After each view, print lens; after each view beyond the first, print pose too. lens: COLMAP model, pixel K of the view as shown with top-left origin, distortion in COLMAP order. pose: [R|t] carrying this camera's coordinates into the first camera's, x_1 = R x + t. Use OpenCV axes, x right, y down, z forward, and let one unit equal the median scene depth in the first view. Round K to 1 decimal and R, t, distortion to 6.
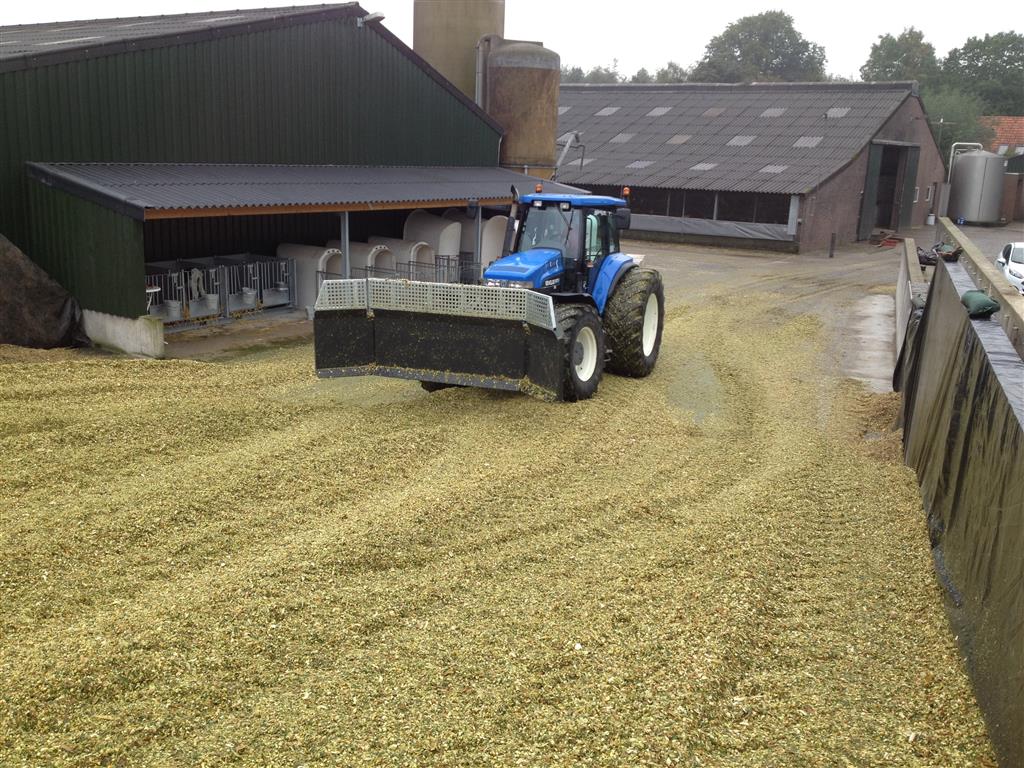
lens RADIAL K [[1023.8, 0, 512.0], [0, 1023.8, 384.0], [0, 0, 1]] dist [0.183884, -0.434034]
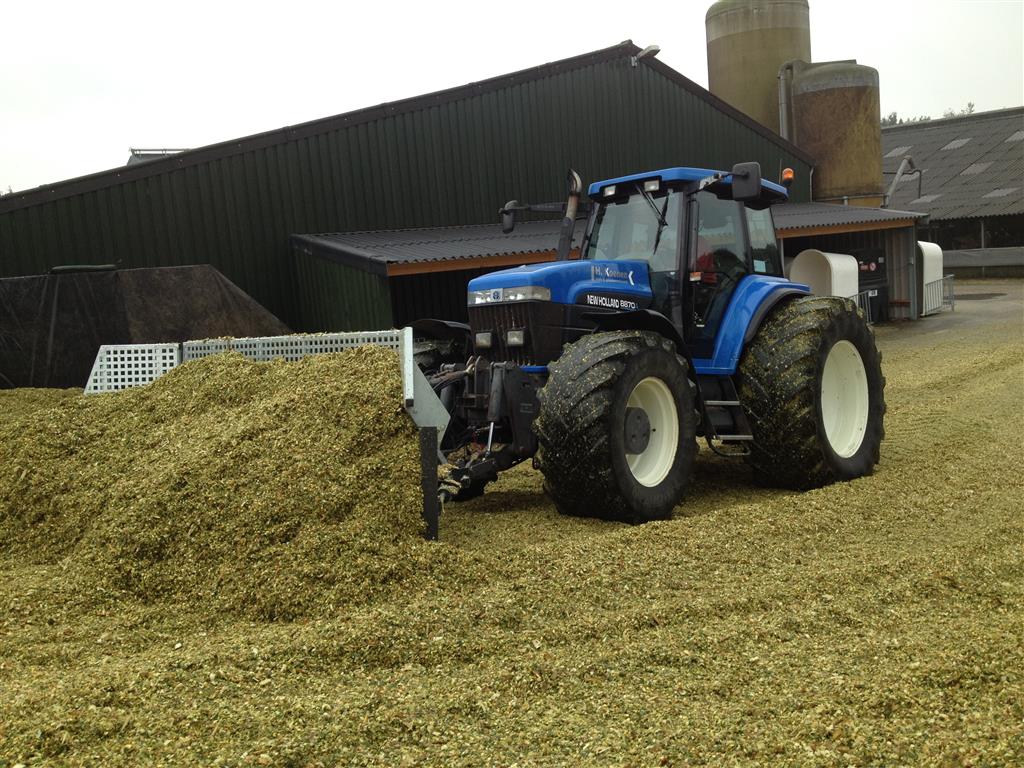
lens RADIAL K [[959.9, 0, 512.0], [0, 959.9, 384.0], [0, 0, 1]] dist [-0.005185, -0.018948]
pose [[0.923652, -0.067793, -0.377189, 0.049953], [0.026712, 0.993224, -0.113101, 0.029007], [0.382301, 0.094391, 0.919204, 0.175694]]
